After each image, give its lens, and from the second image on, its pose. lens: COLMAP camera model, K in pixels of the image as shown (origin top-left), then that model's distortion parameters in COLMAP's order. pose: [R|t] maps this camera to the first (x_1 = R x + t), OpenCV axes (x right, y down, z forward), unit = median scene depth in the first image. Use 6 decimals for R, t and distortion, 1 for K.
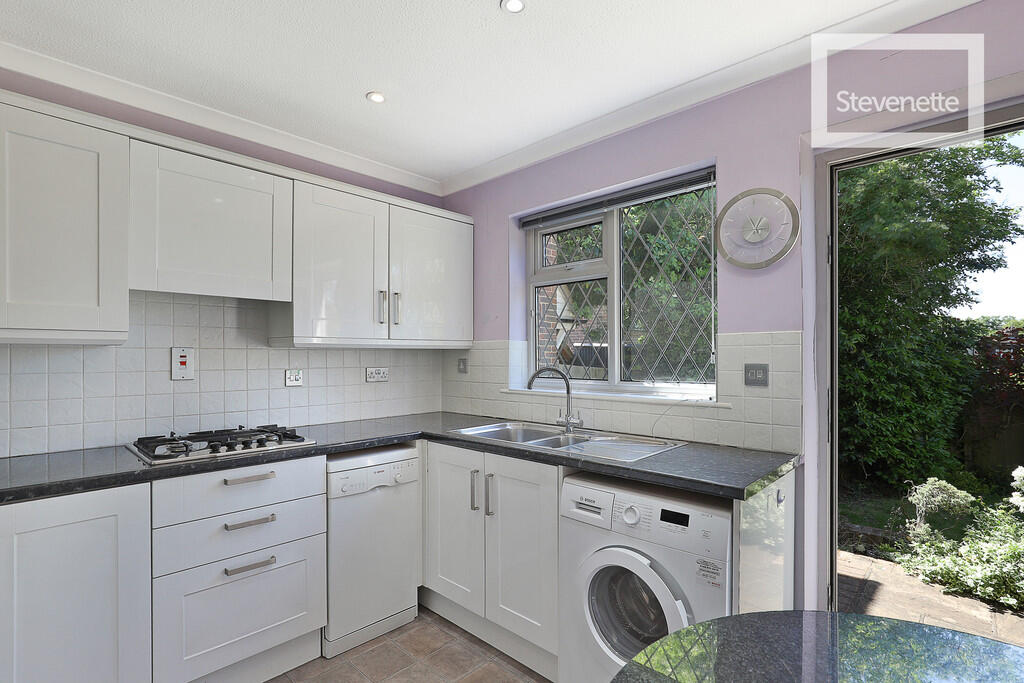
lens RADIAL K [[488.5, 0, 511.2], [0, 488.5, 356.2], [0, 0, 1]] dist [0.001530, 0.000295]
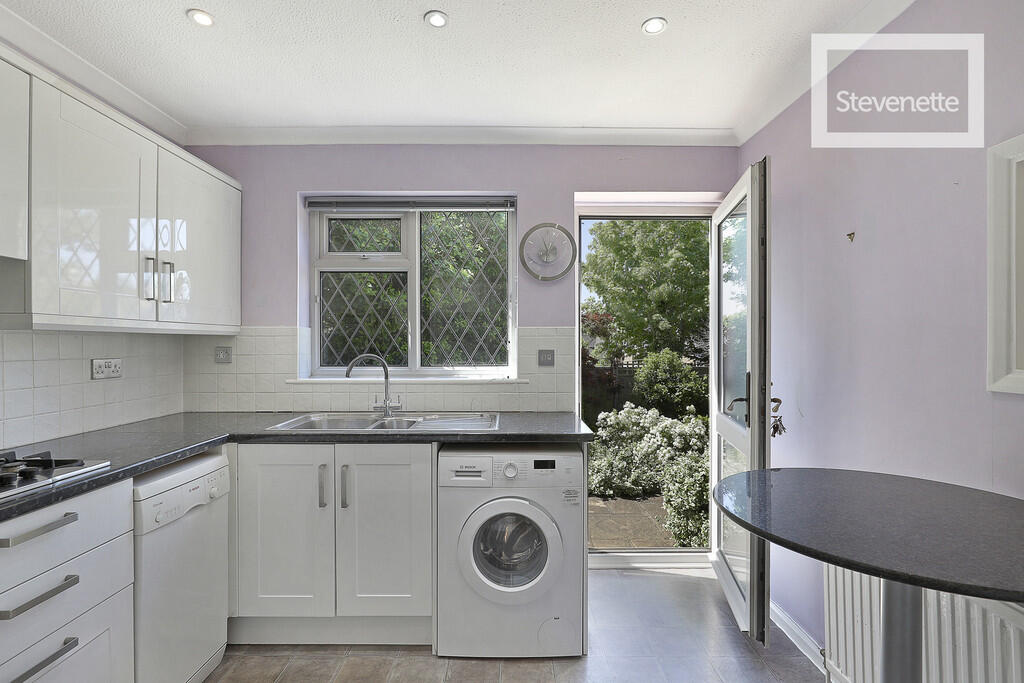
lens RADIAL K [[477.1, 0, 516.0], [0, 477.1, 345.0], [0, 0, 1]] dist [-0.000219, -0.000366]
pose [[0.719095, 0.001159, 0.694911, -0.395234], [-0.001536, 0.999999, -0.000079, 0.001895], [-0.694910, -0.001011, 0.719096, 0.071475]]
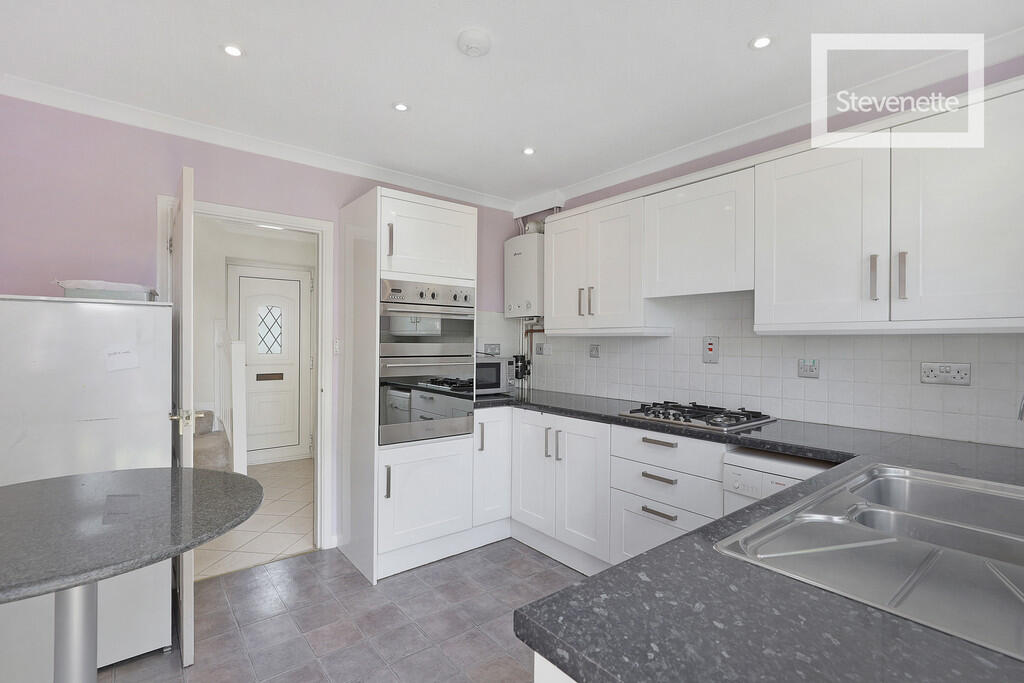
lens RADIAL K [[477.1, 0, 516.0], [0, 477.1, 345.0], [0, 0, 1]] dist [-0.000219, -0.000366]
pose [[-0.124724, 0.002932, -0.992187, 0.535402], [-0.008764, 0.999953, 0.004056, 0.001941], [0.992153, 0.009201, -0.124693, 0.597274]]
